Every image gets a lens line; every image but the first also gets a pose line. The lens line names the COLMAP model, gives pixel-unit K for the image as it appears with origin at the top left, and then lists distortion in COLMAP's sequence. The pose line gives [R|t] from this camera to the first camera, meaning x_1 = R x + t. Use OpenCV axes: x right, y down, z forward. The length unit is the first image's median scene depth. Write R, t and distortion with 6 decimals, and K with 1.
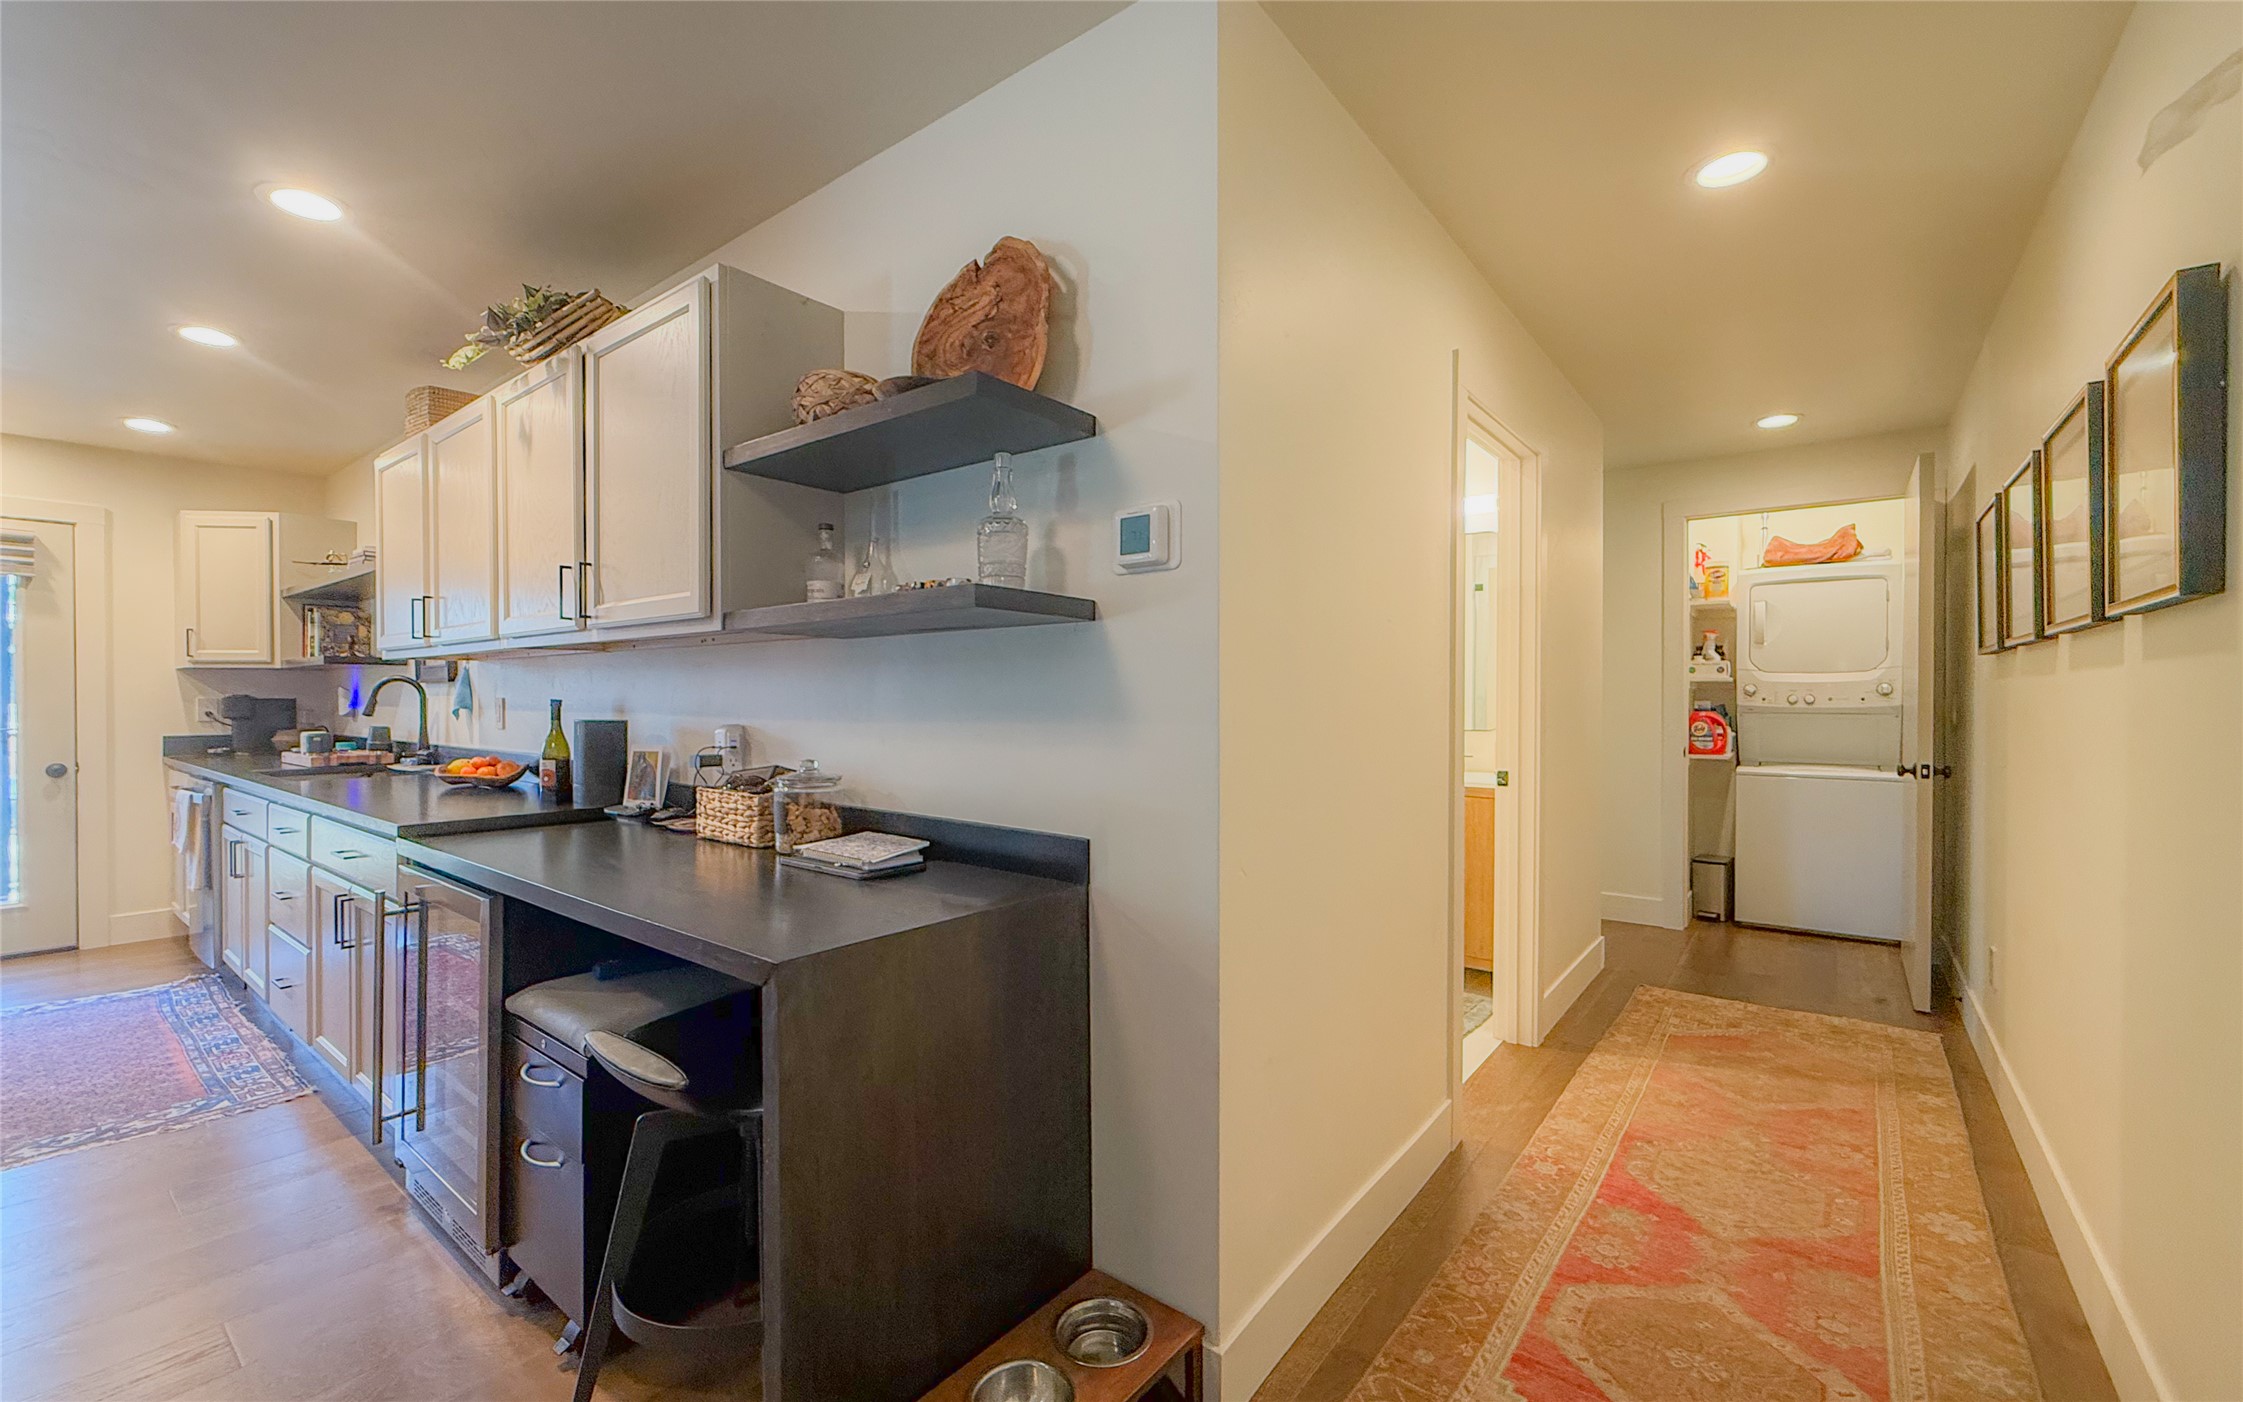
lens RADIAL K [[904.2, 0, 1102.1], [0, 904.2, 704.9], [0, 0, 1]] dist [-0.000879, 0.000282]
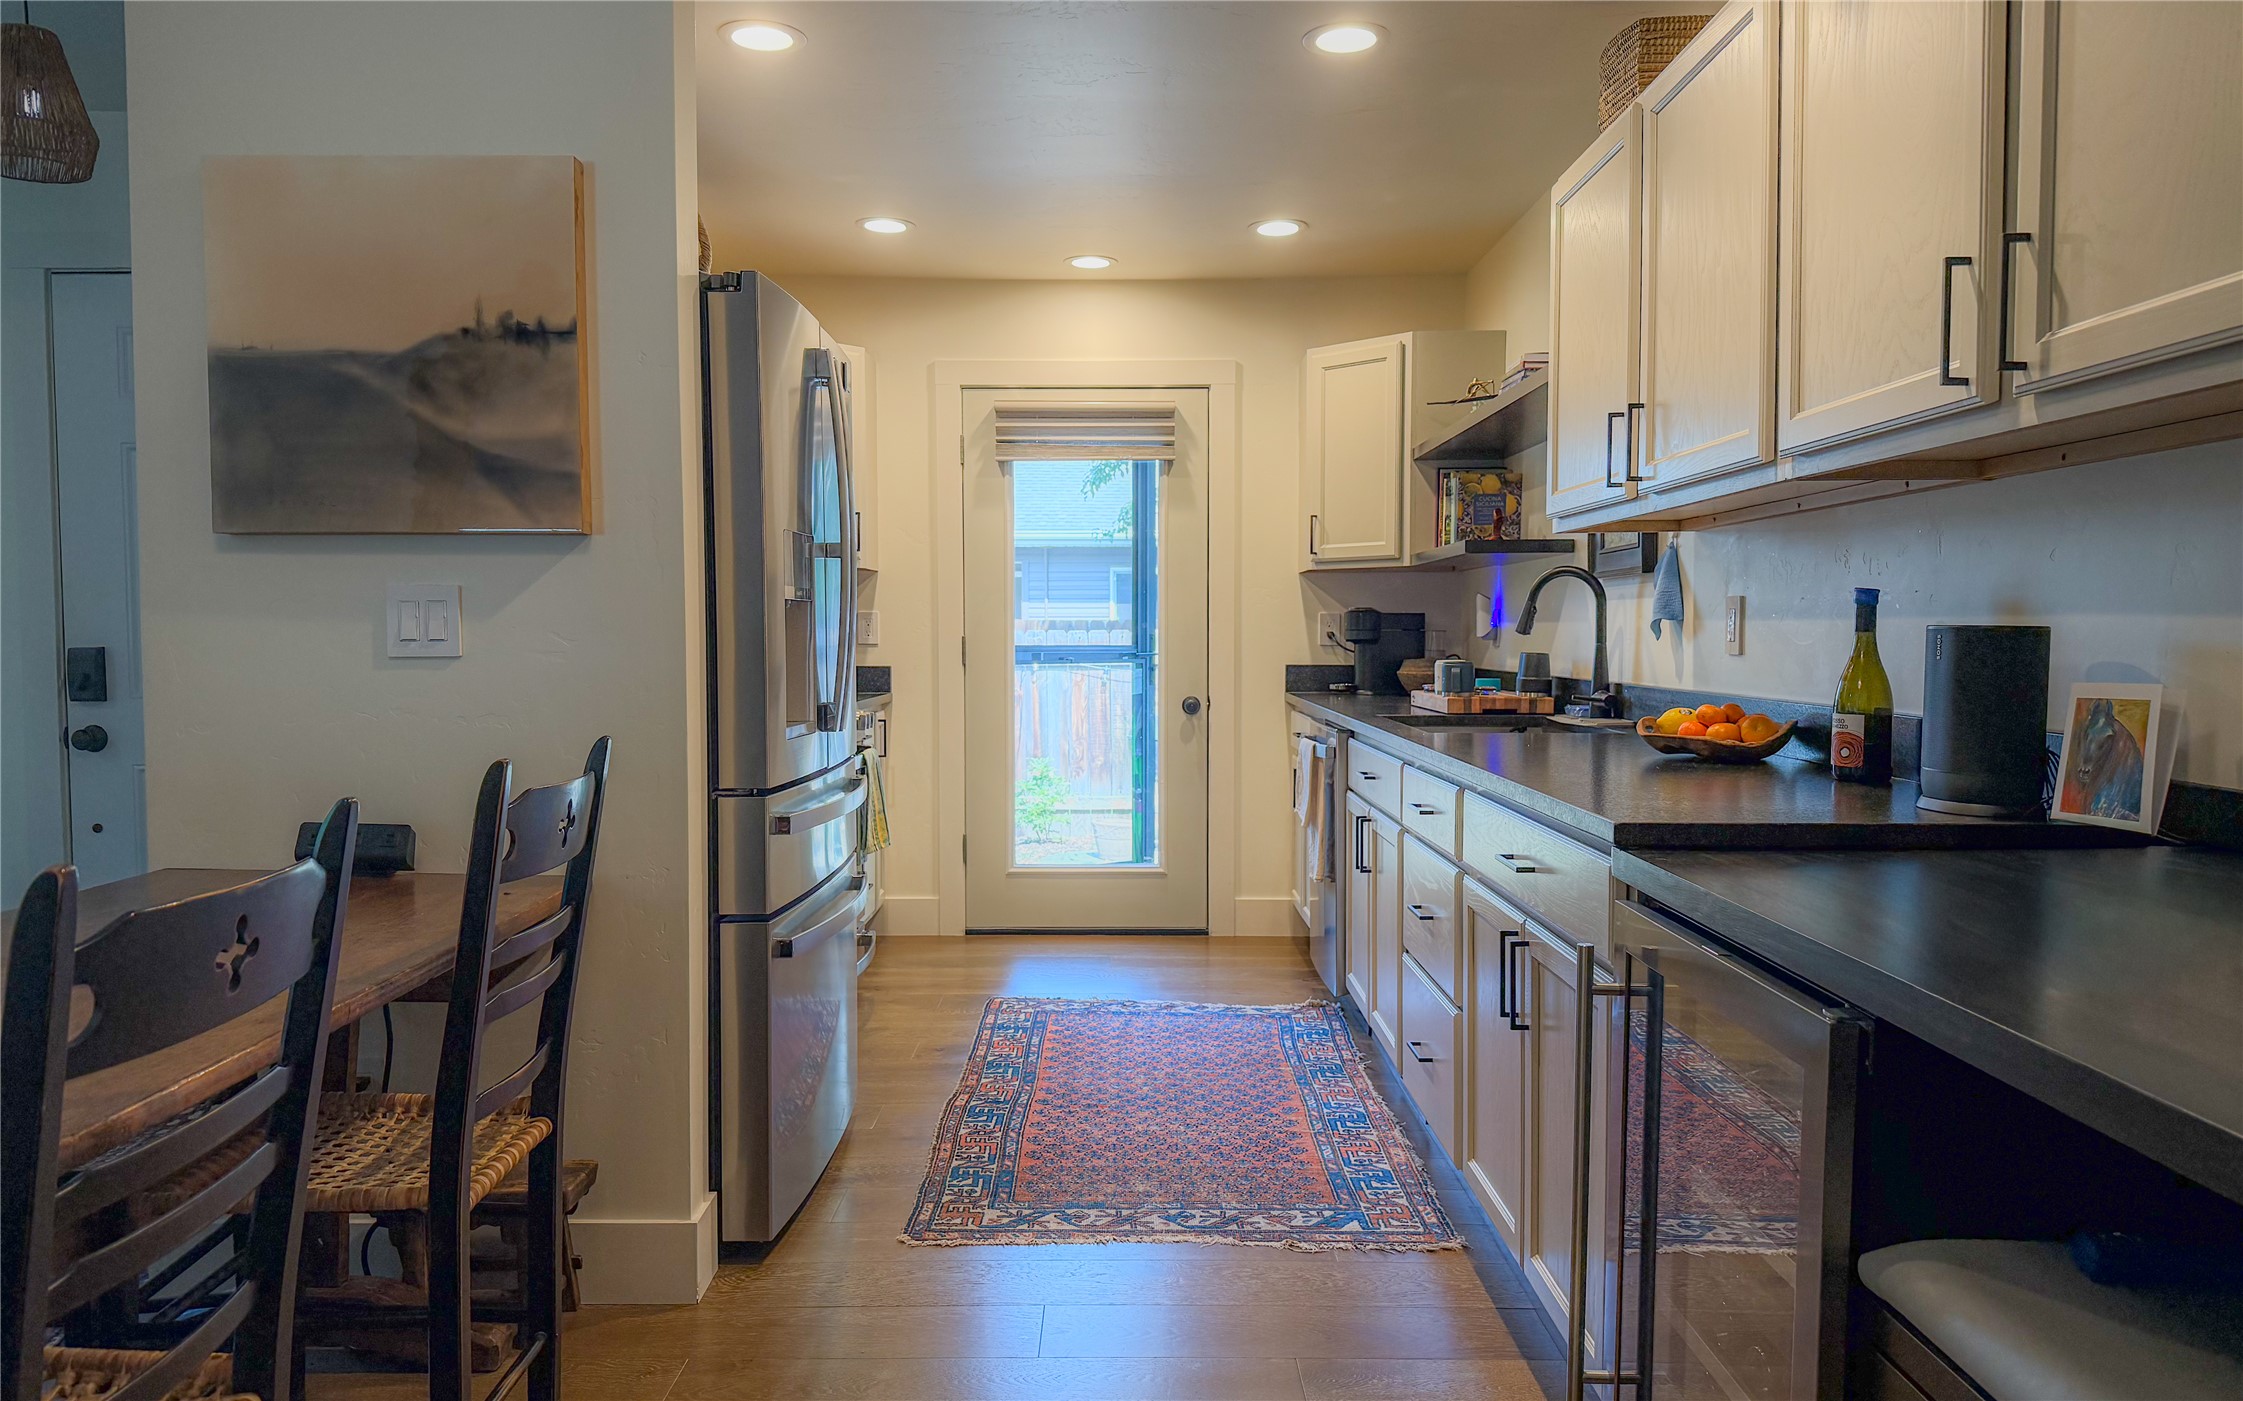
lens RADIAL K [[1573.4, 0, 1112.8], [0, 1573.4, 699.4], [0, 0, 1]] dist [0.028862, -0.015528]
pose [[0.612833, 0.033929, -0.789484, -0.150841], [-0.004764, 0.999218, 0.039245, 0.017990], [0.790198, -0.020289, 0.612516, 0.137024]]
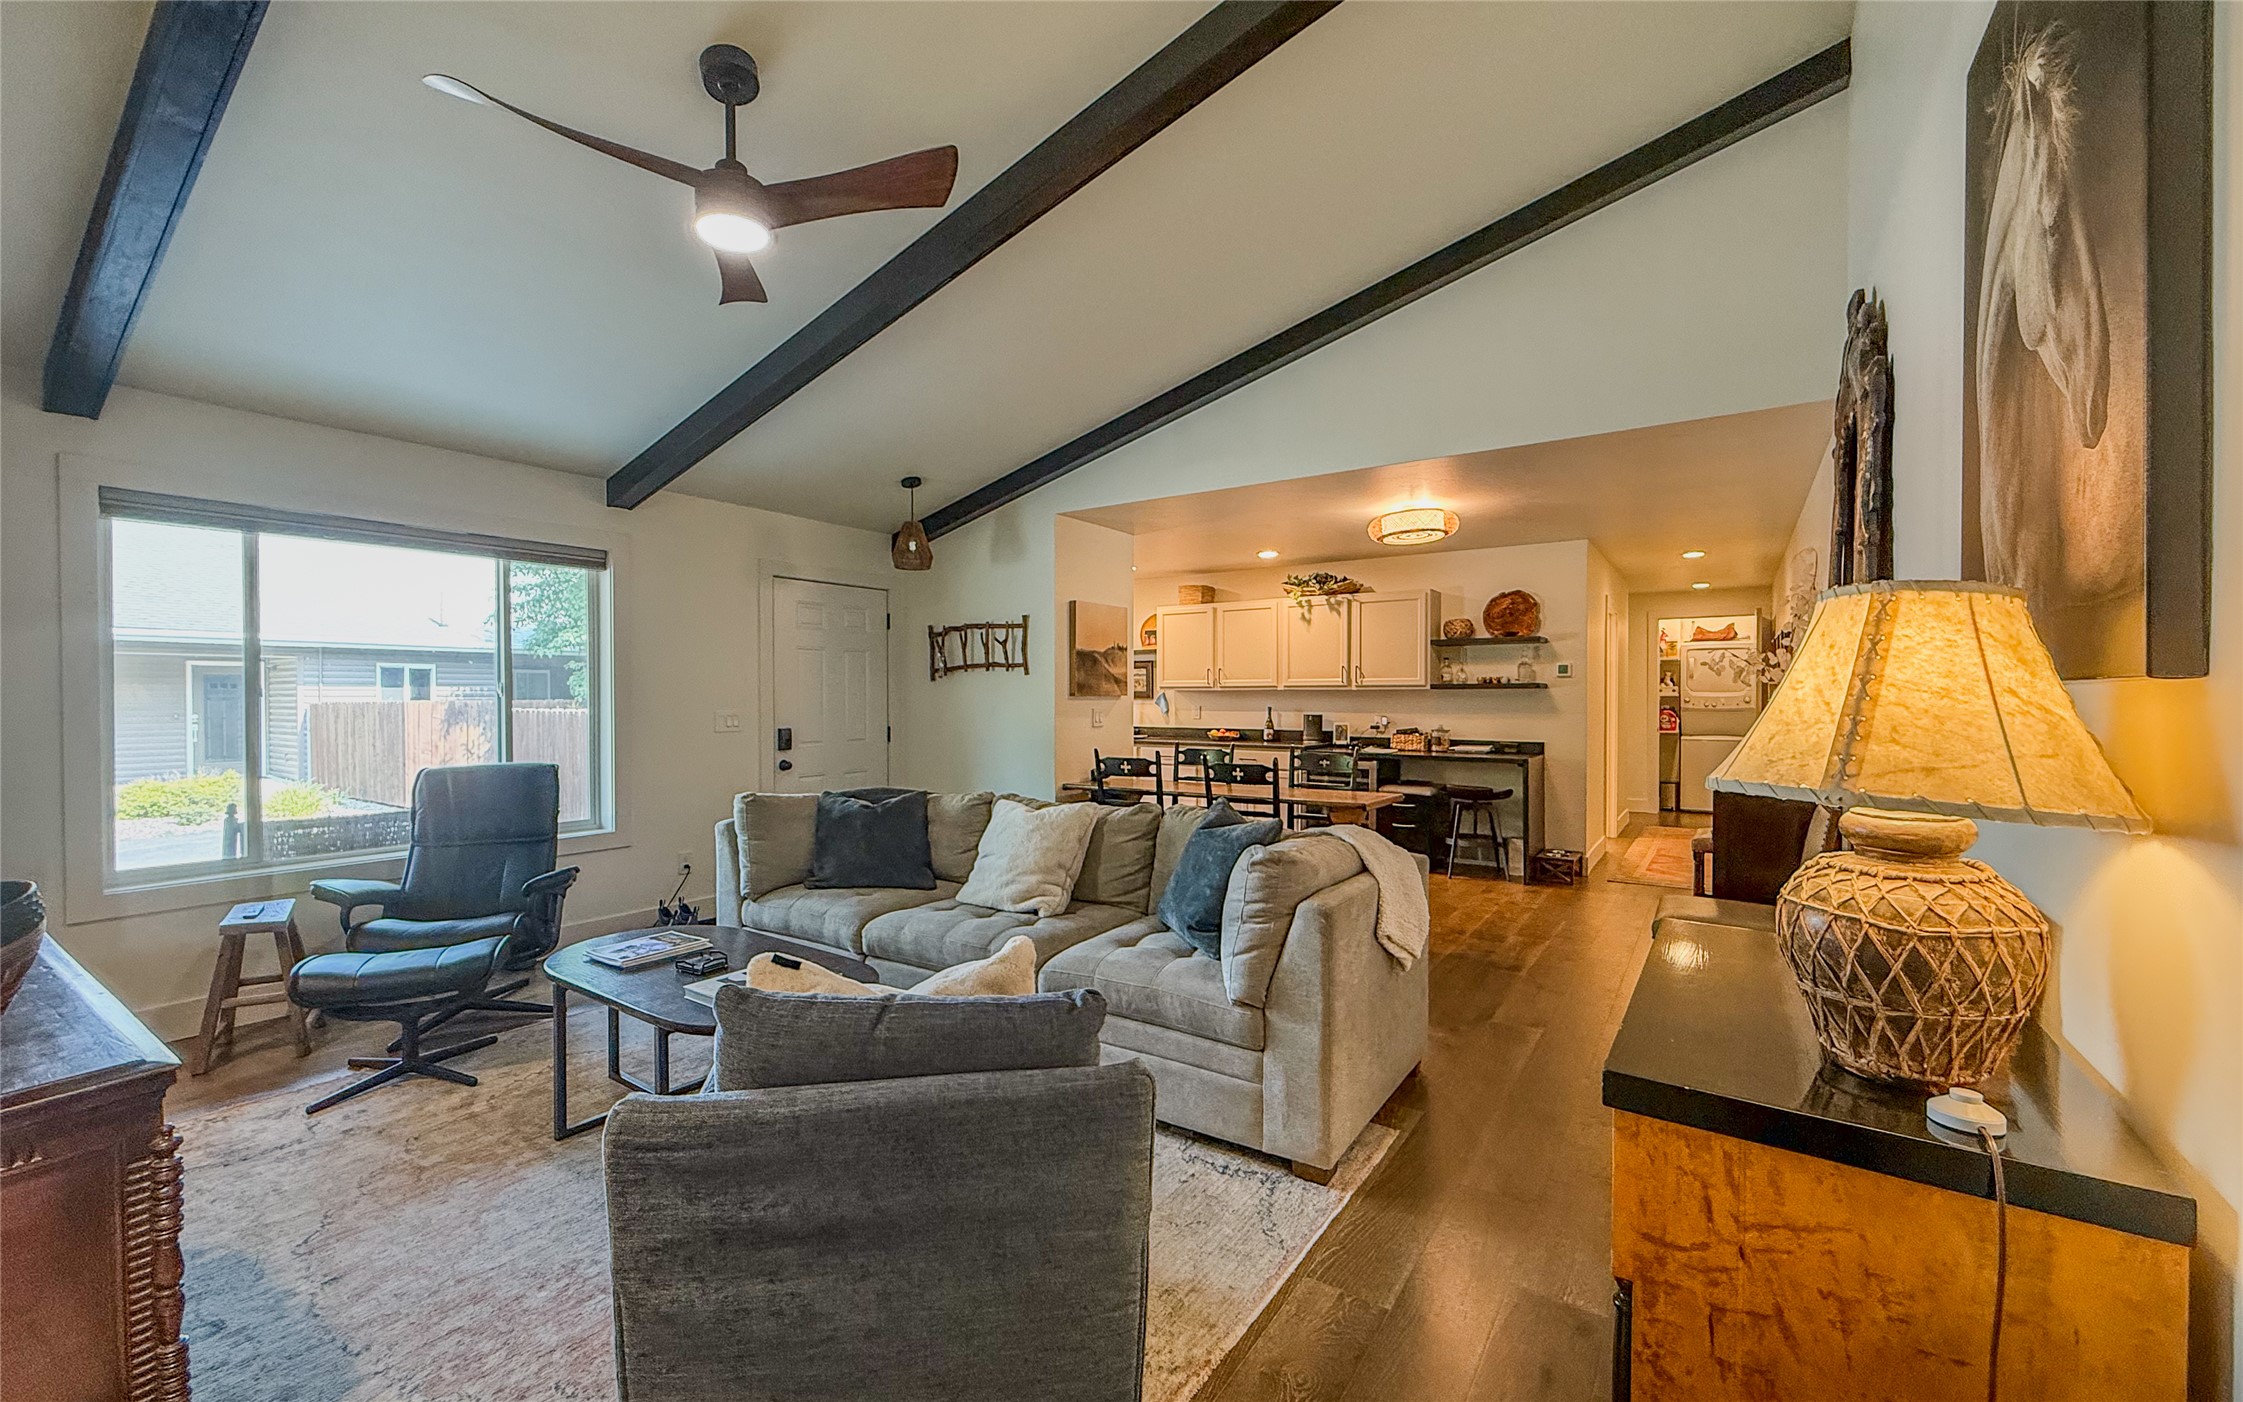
lens RADIAL K [[904.2, 0, 1112.0], [0, 904.2, 703.6], [0, 0, 1]] dist [-0.000879, 0.000282]
pose [[0.997184, -0.001450, 0.074975, -1.029675], [0.001468, 0.999999, -0.000175, -0.012570], [-0.074974, 0.000284, 0.997185, -1.323921]]
